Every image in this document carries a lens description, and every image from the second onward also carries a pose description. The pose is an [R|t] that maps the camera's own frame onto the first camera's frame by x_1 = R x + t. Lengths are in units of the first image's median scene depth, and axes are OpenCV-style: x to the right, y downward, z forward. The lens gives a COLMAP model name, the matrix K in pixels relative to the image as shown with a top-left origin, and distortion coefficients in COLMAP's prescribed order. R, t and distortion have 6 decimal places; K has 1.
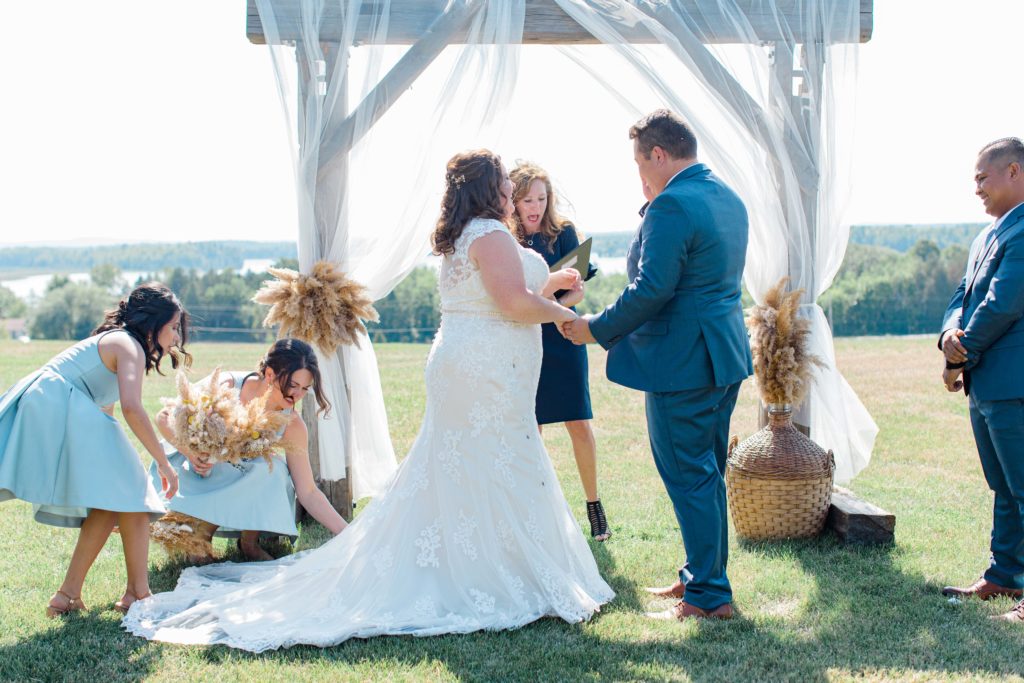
lens RADIAL K [[1540.9, 0, 512.0], [0, 1540.9, 341.5], [0, 0, 1]] dist [0.014229, 0.014416]
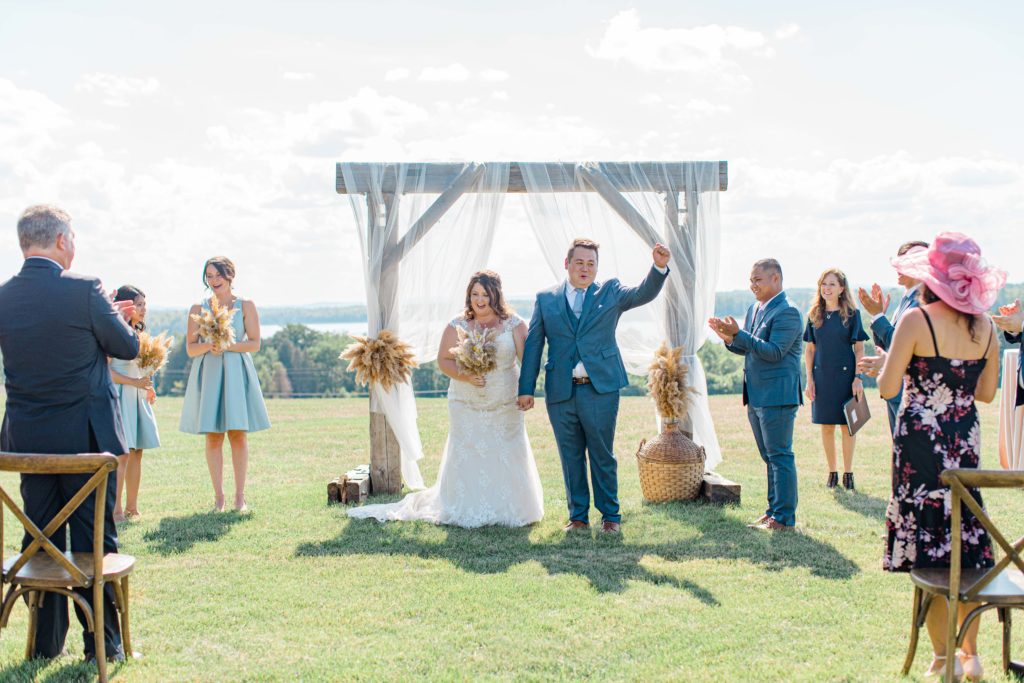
lens RADIAL K [[1497.5, 0, 512.0], [0, 1497.5, 341.5], [0, 0, 1]] dist [0.019473, 0.069366]
pose [[0.999984, -0.005394, 0.001651, 0.006822], [0.005458, 0.999125, -0.041468, 0.024709], [-0.001426, 0.041476, 0.999138, -0.546249]]
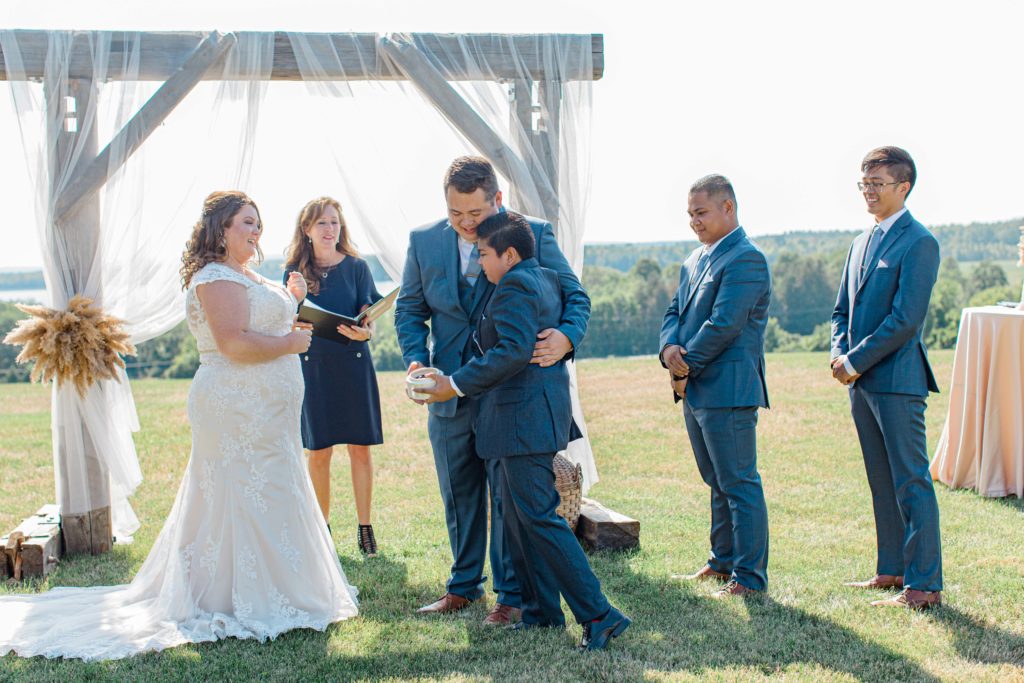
lens RADIAL K [[1618.8, 0, 512.0], [0, 1618.8, 341.5], [0, 0, 1]] dist [0.031192, -0.013135]
pose [[0.983879, -0.028114, 0.176609, -0.032227], [0.031312, 0.999392, -0.015348, 0.002212], [-0.176070, 0.020631, 0.984161, -0.088679]]
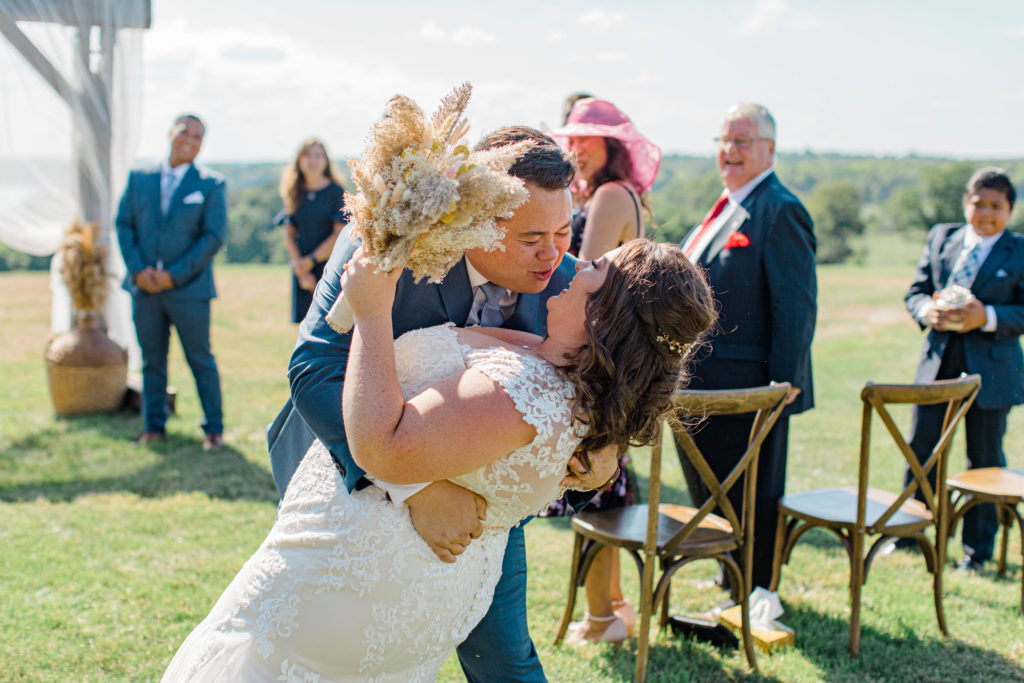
lens RADIAL K [[1540.9, 0, 512.0], [0, 1540.9, 341.5], [0, 0, 1]] dist [0.014229, 0.014416]
pose [[0.889345, -0.022789, 0.456669, -0.097601], [0.004118, 0.999116, 0.041838, 0.013796], [-0.457219, -0.035328, 0.888652, -0.302362]]
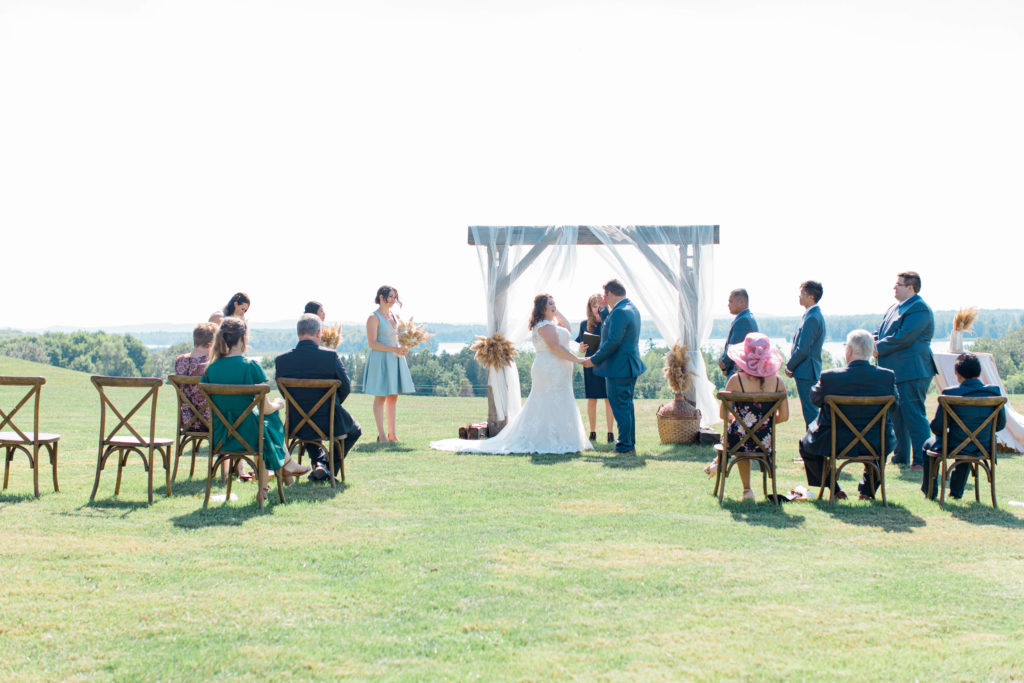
lens RADIAL K [[1540.9, 0, 512.0], [0, 1540.9, 341.5], [0, 0, 1]] dist [0.014229, 0.014416]
pose [[0.992319, 0.004562, -0.123621, 0.210509], [-0.011221, 0.998520, -0.053223, 0.095043], [0.123195, 0.054201, 0.990901, -1.471147]]
